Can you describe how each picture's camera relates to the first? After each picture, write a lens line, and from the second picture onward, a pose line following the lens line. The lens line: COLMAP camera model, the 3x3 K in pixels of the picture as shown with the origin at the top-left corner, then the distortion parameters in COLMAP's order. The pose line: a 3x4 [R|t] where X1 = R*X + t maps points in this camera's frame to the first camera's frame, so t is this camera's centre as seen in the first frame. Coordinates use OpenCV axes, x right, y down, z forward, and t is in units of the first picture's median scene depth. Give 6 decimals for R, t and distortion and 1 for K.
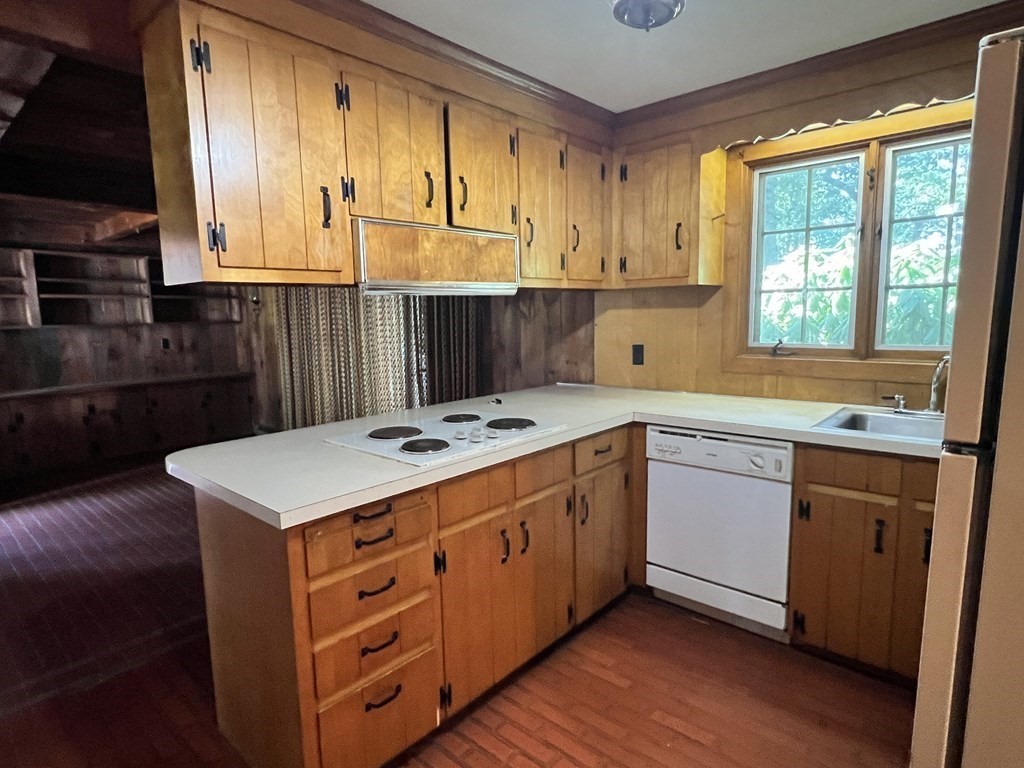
lens RADIAL K [[570.6, 0, 509.2], [0, 570.6, 389.0], [0, 0, 1]] dist [-0.006010, -0.001584]
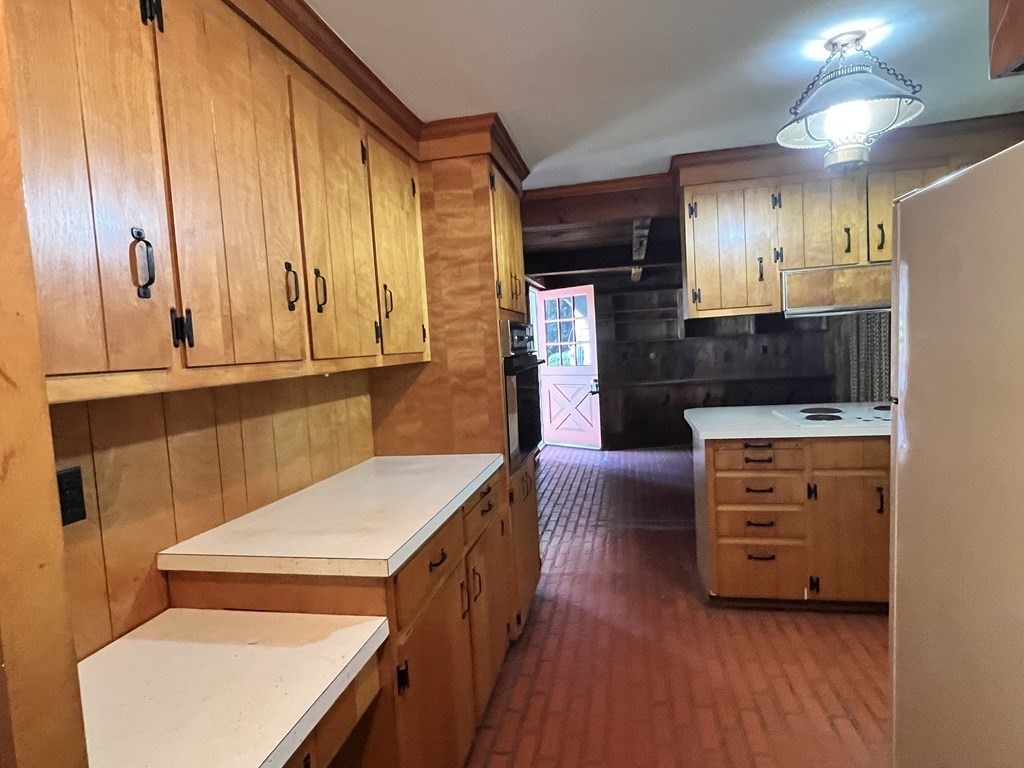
lens RADIAL K [[568.3, 0, 507.1], [0, 568.3, 383.0], [0, 0, 1]] dist [-0.002157, -0.000564]
pose [[0.497929, 0.048358, -0.865868, 0.782659], [-0.066352, 0.997642, 0.017561, 0.041928], [0.864676, 0.048708, 0.499964, -0.488603]]
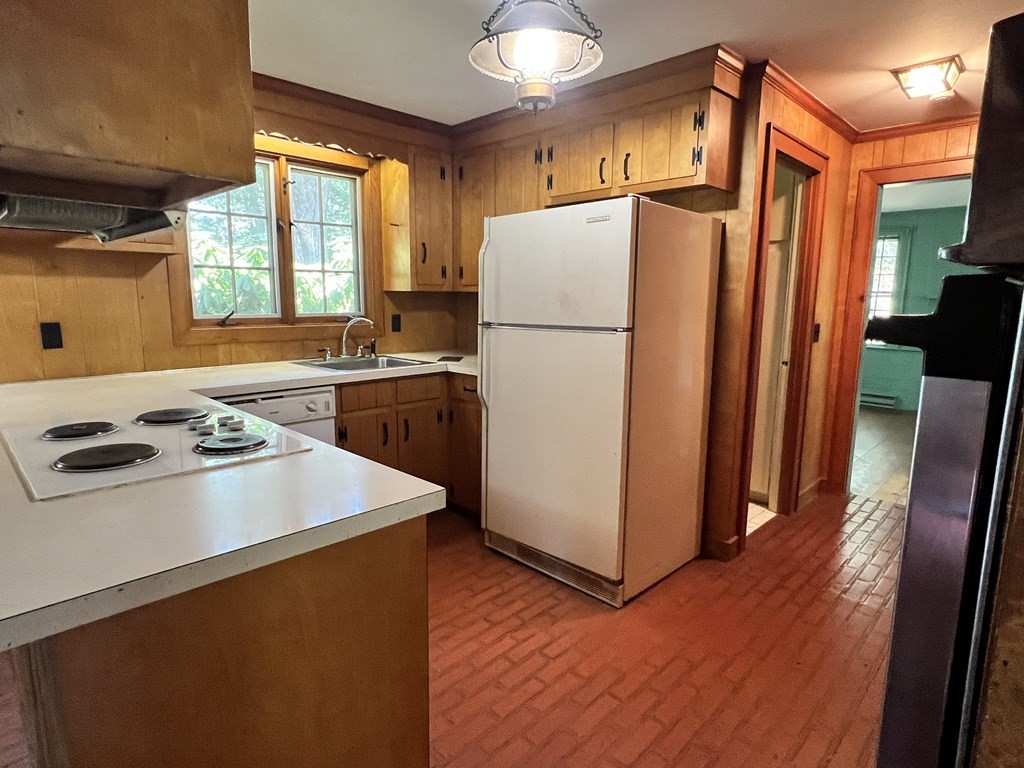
lens RADIAL K [[568.3, 0, 507.1], [0, 568.3, 383.0], [0, 0, 1]] dist [-0.002157, -0.000564]
pose [[0.044167, -0.128438, 0.990733, -0.524172], [0.122714, 0.984889, 0.122210, -0.014996], [-0.991459, 0.116180, 0.059261, 0.355966]]
